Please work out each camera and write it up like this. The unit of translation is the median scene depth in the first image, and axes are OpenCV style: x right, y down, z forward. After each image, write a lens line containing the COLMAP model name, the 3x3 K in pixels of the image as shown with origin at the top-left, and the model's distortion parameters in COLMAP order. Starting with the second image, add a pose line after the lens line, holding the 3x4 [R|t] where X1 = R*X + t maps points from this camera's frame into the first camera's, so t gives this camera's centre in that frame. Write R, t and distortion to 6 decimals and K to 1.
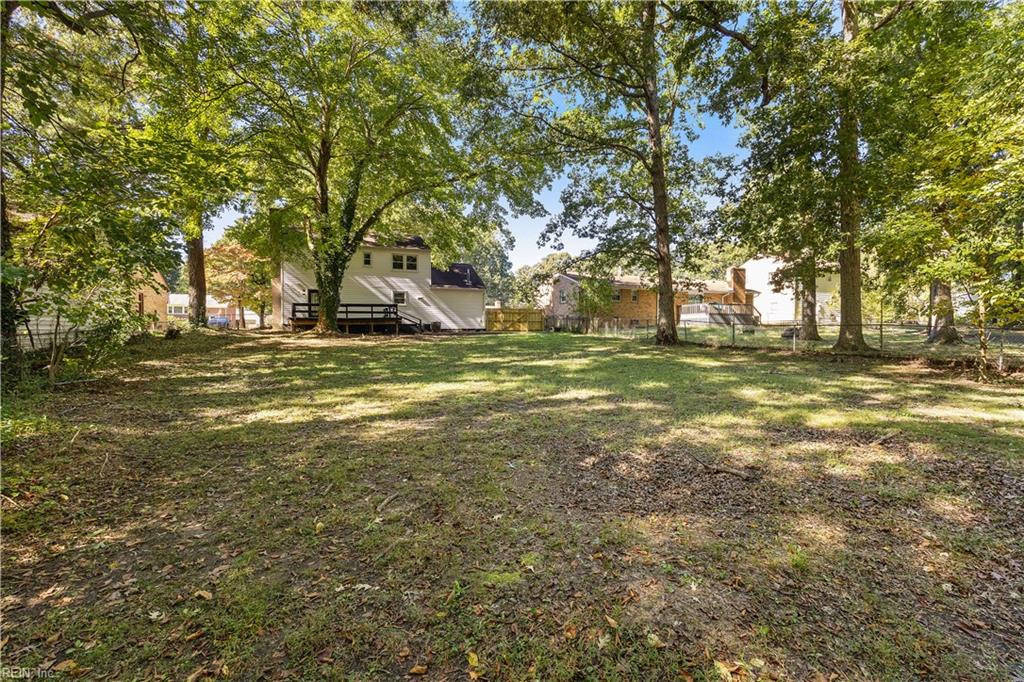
lens RADIAL K [[486.1, 0, 521.1], [0, 486.1, 336.5], [0, 0, 1]] dist [0.011426, 0.000362]
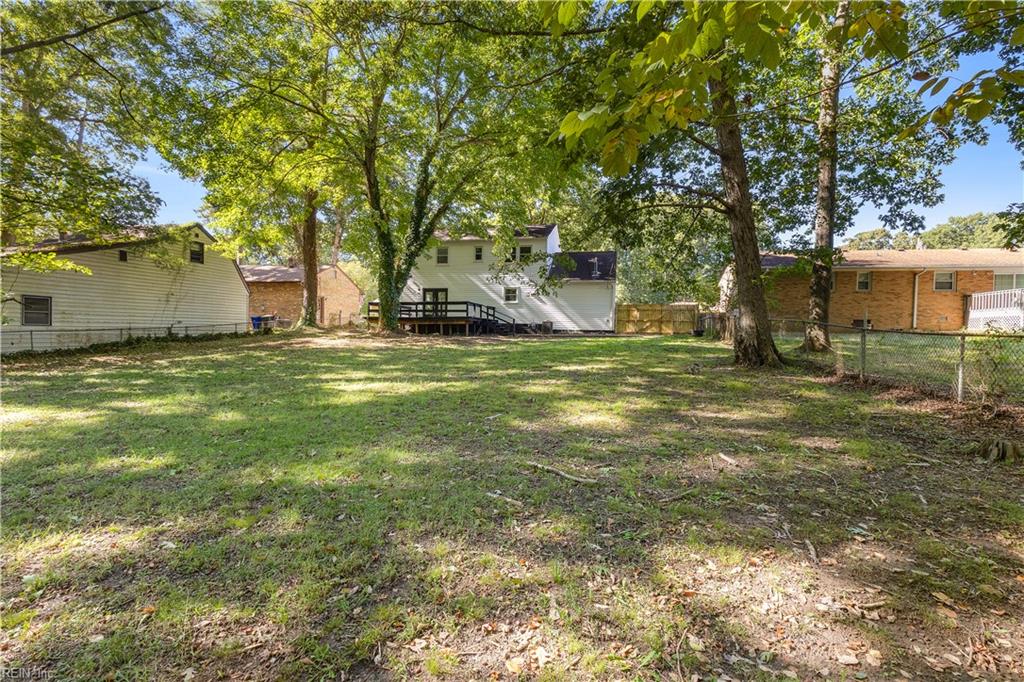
lens RADIAL K [[486.1, 0, 521.1], [0, 486.1, 336.5], [0, 0, 1]] dist [0.011426, 0.000362]
pose [[0.836437, 0.020259, -0.547689, 0.253175], [-0.019139, 0.999787, 0.007753, -0.010146], [0.547729, 0.003997, 0.836646, 0.267375]]
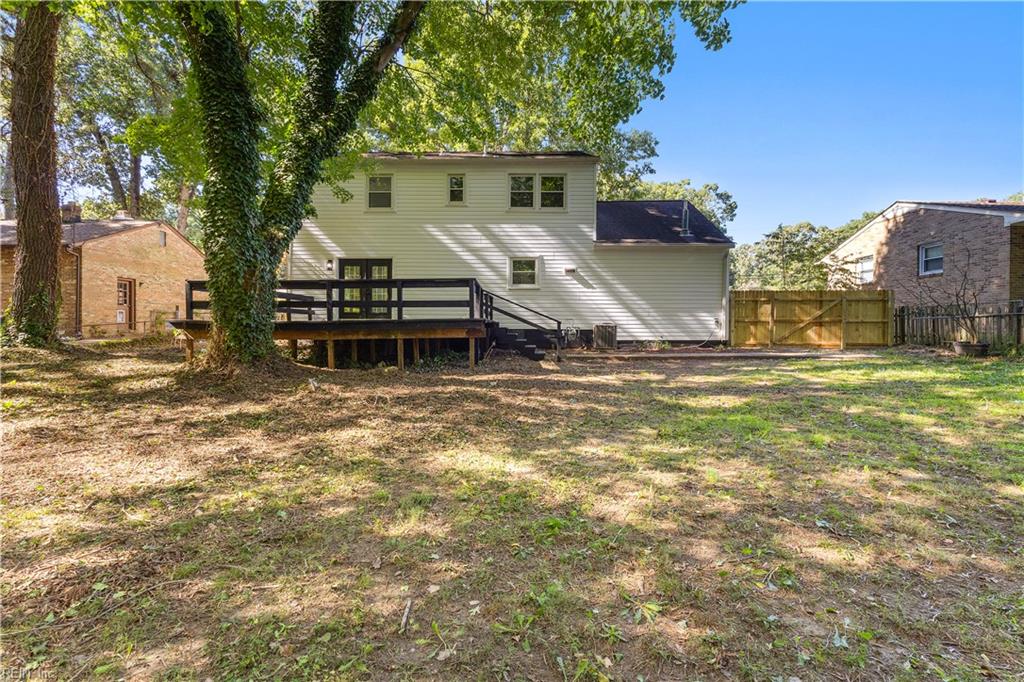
lens RADIAL K [[486.1, 0, 521.1], [0, 486.1, 336.5], [0, 0, 1]] dist [0.011426, 0.000362]
pose [[0.921131, 0.011703, -0.389077, -0.079330], [-0.005945, 0.999854, 0.016001, -0.027331], [0.389208, -0.012426, 0.921066, 0.588261]]
